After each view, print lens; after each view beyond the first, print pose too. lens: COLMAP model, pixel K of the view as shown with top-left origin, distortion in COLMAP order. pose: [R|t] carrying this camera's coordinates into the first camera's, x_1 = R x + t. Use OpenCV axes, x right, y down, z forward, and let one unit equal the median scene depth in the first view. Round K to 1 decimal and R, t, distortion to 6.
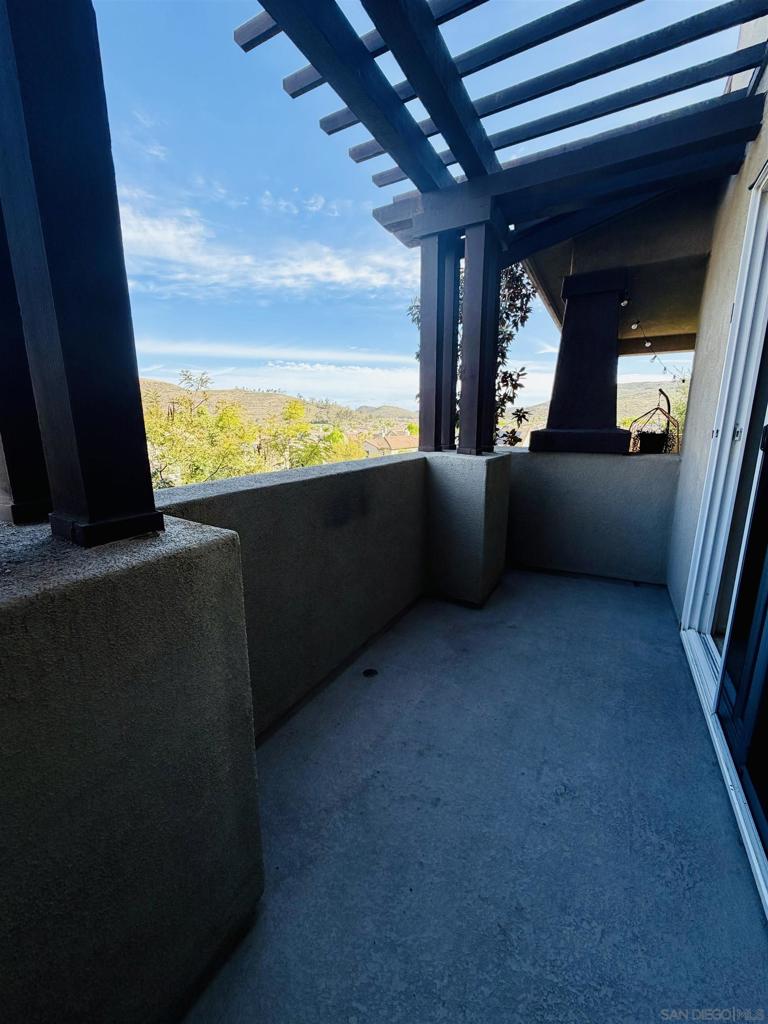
lens RADIAL K [[407.7, 0, 383.7], [0, 407.7, 506.3], [0, 0, 1]] dist [0.003292, -0.000828]
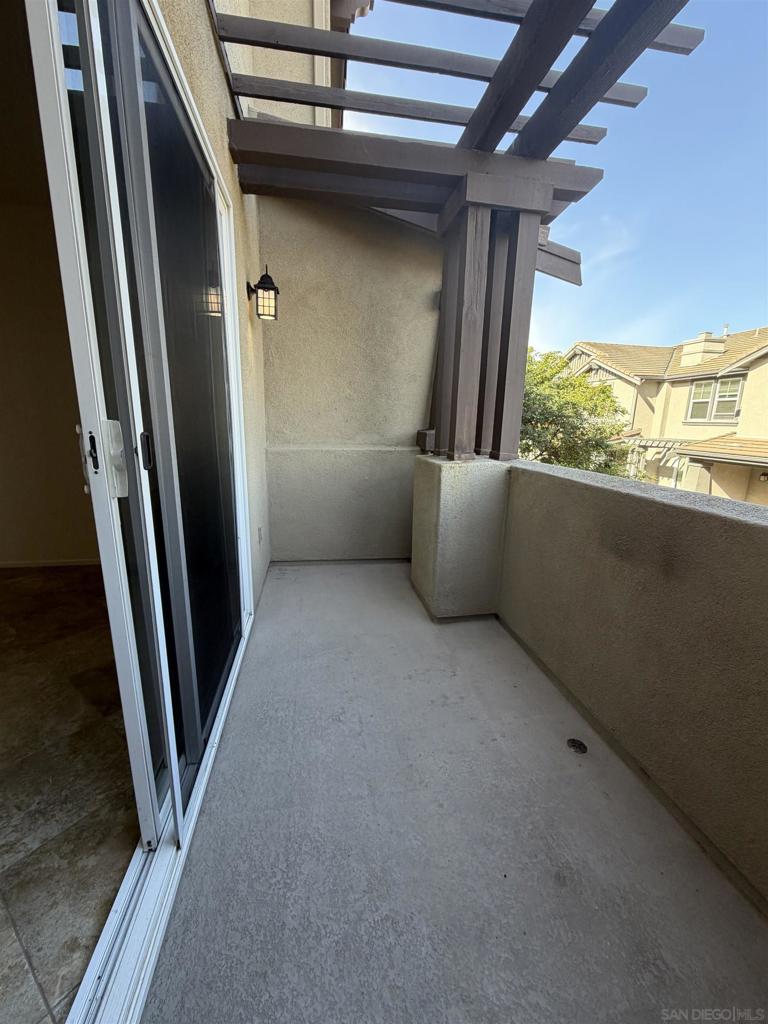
lens RADIAL K [[407.7, 0, 383.8], [0, 407.7, 511.9], [0, 0, 1]] dist [0.003292, -0.000828]
pose [[-0.778679, 0.134824, -0.612766, 0.770306], [-0.135701, 0.917333, 0.374280, -0.286195], [0.612572, 0.374597, -0.696012, 1.295985]]
